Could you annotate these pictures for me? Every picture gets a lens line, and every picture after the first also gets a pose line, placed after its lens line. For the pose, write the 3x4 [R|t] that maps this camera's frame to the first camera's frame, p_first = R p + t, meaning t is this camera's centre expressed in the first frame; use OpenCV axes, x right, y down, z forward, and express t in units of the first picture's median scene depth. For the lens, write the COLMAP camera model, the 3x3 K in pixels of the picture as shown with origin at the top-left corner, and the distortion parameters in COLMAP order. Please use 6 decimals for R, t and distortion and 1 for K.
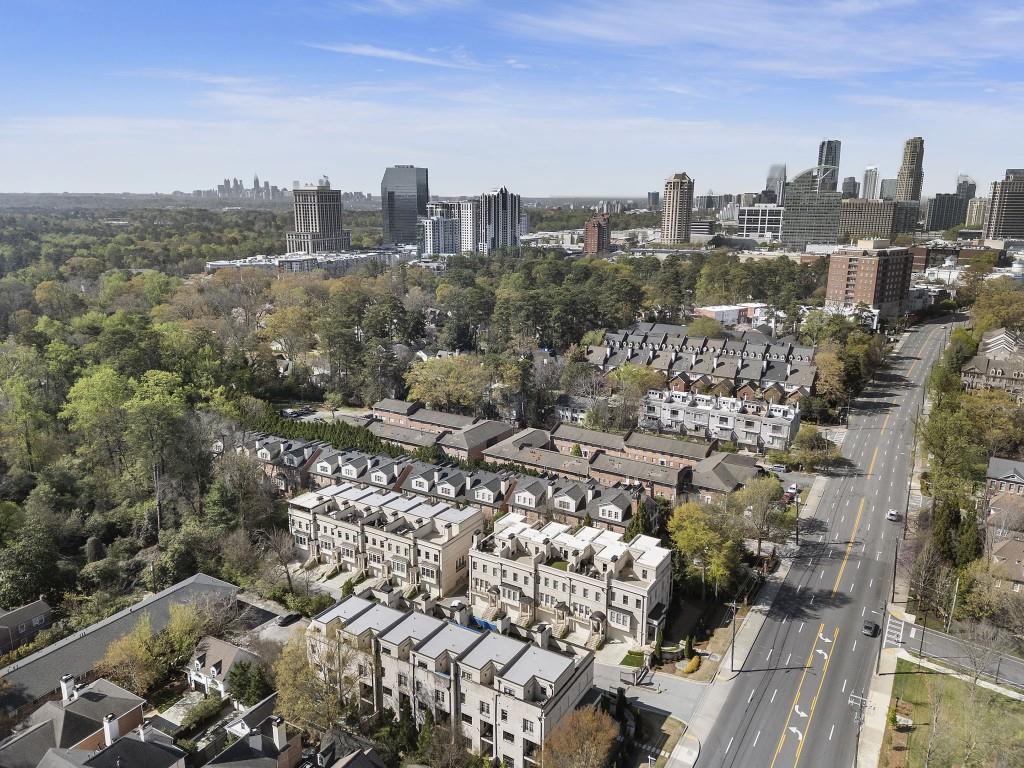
lens RADIAL K [[735.9, 0, 512.0], [0, 735.9, 384.0], [0, 0, 1]] dist [0.080985, -0.090926]
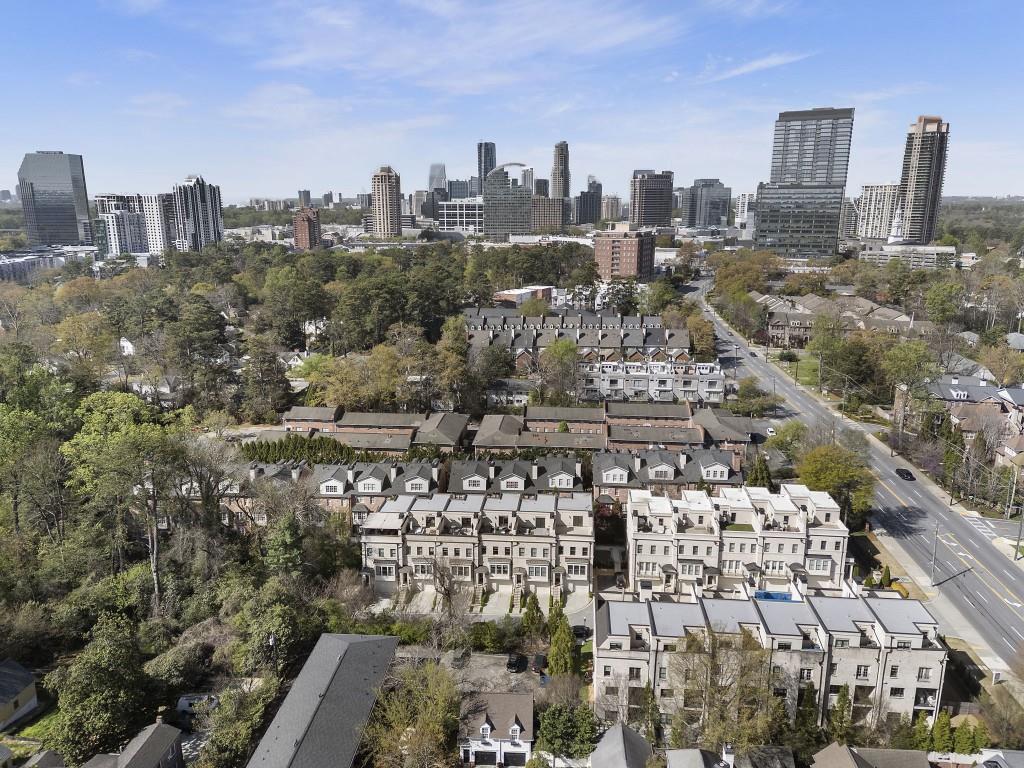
lens RADIAL K [[735.9, 0, 512.0], [0, 735.9, 384.0], [0, 0, 1]] dist [0.080985, -0.090926]
pose [[0.898349, -0.110953, 0.425039, -0.357000], [0.110590, 0.993536, 0.025614, -0.000004], [-0.425134, 0.023995, 0.904812, 0.144003]]
